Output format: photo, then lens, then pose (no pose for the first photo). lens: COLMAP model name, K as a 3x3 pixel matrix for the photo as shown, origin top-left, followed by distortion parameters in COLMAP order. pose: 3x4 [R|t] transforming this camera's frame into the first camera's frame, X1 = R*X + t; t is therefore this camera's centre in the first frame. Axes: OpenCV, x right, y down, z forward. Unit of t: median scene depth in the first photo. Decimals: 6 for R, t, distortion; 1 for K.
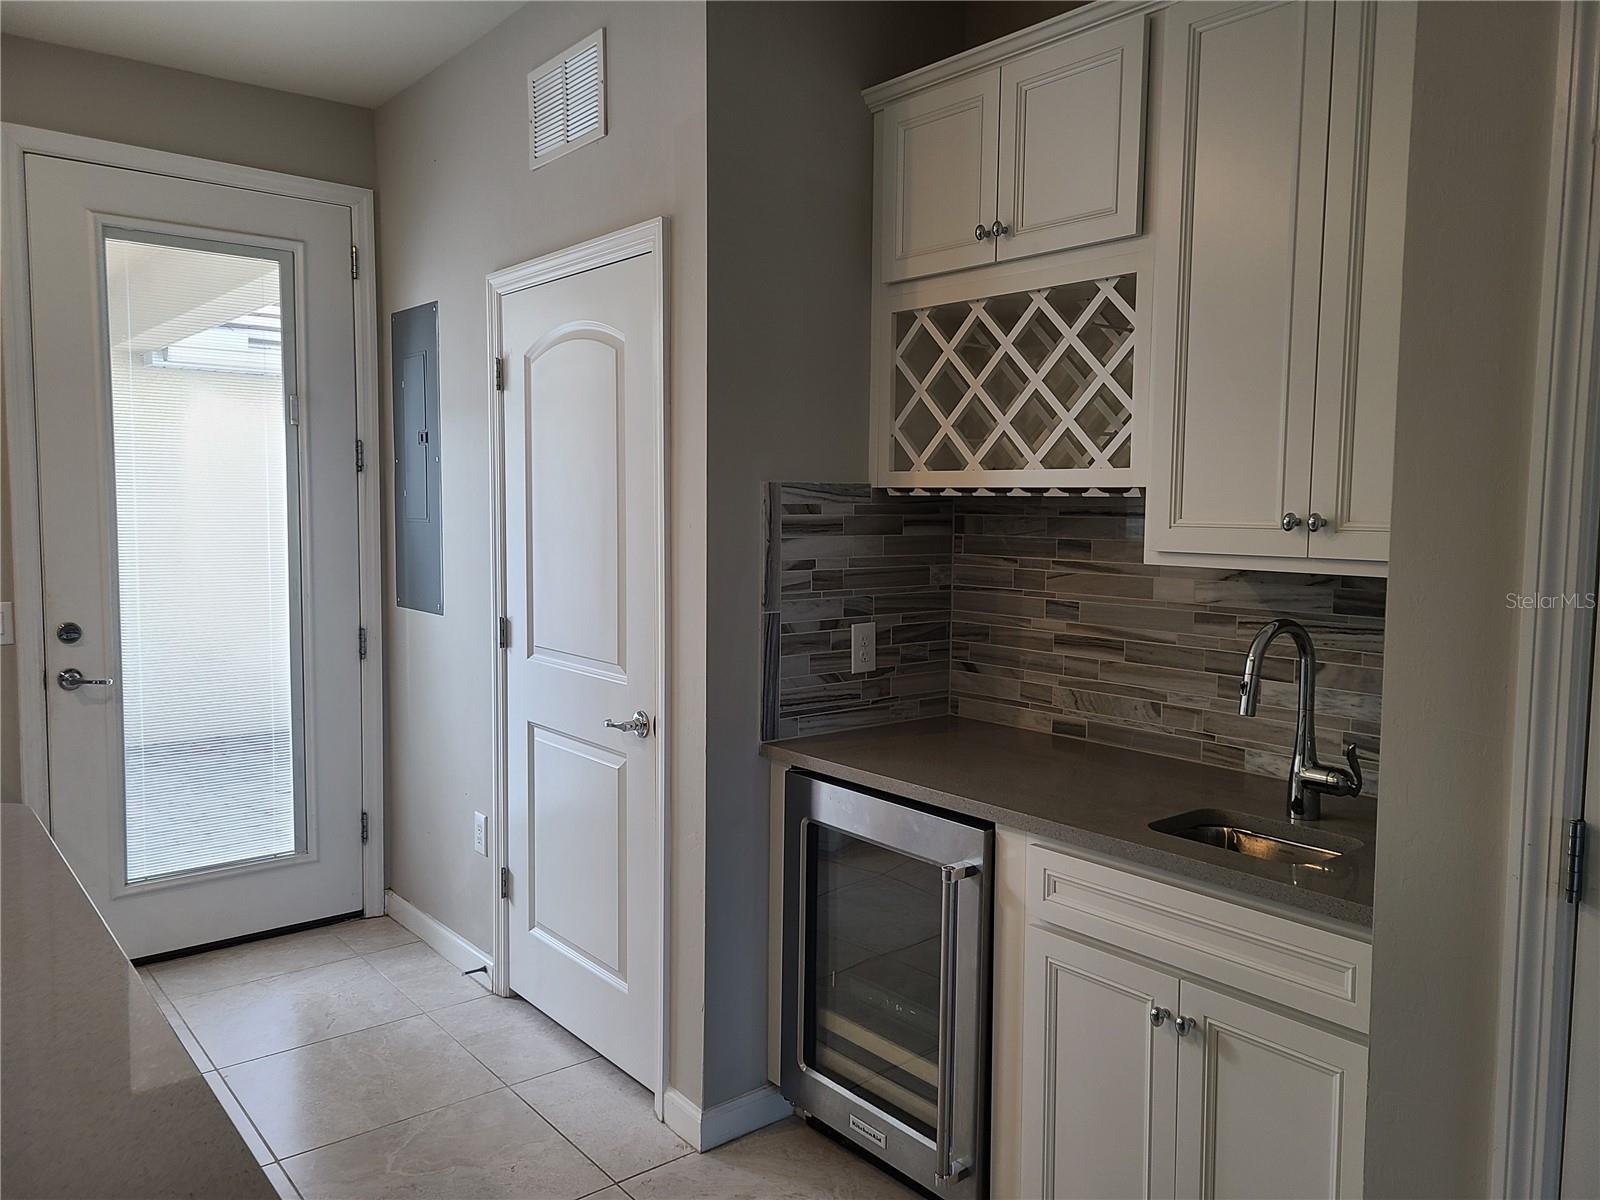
lens RADIAL K [[1188.2, 0, 795.2], [0, 1188.2, 589.1], [0, 0, 1]] dist [0.051814, -0.018051]
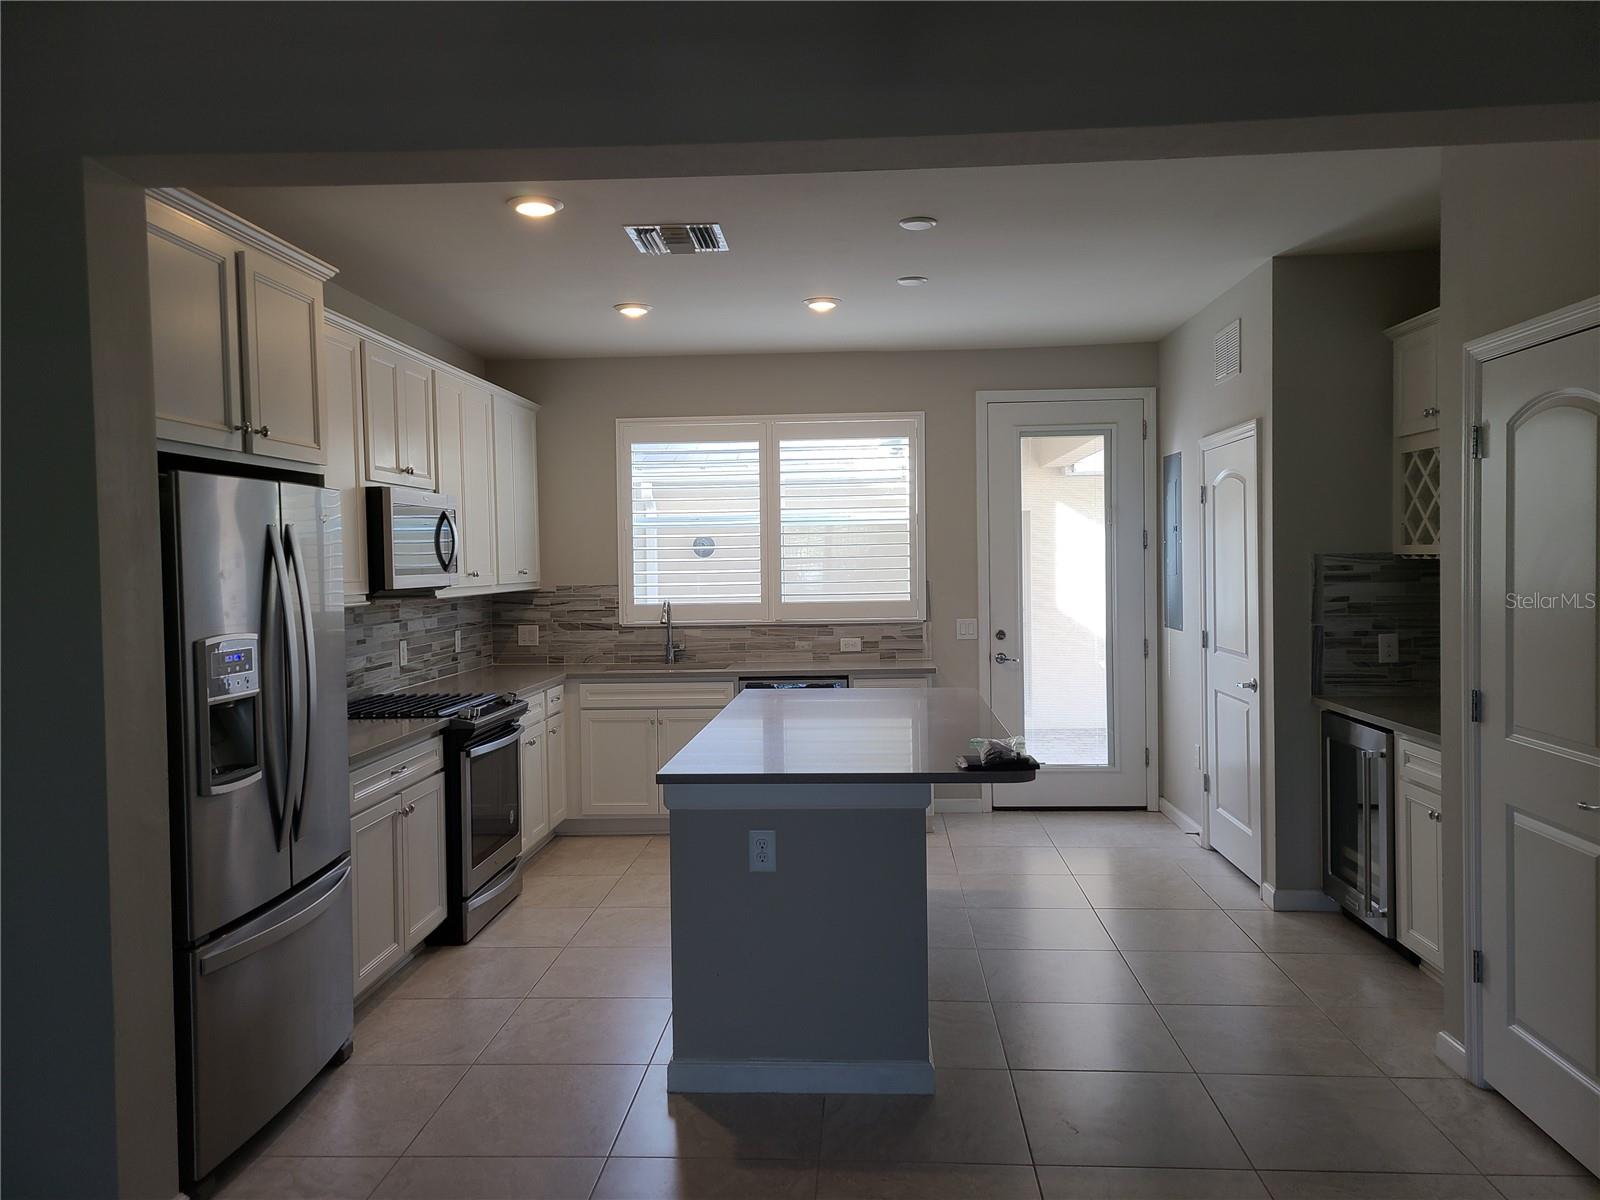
lens RADIAL K [[1188.2, 0, 814.8], [0, 1188.2, 593.7], [0, 0, 1]] dist [0.051814, -0.018051]
pose [[0.747901, -0.002277, -0.663807, 0.591532], [-0.025275, 0.999171, -0.031904, 0.047303], [0.663329, 0.040638, 0.747223, -0.843084]]
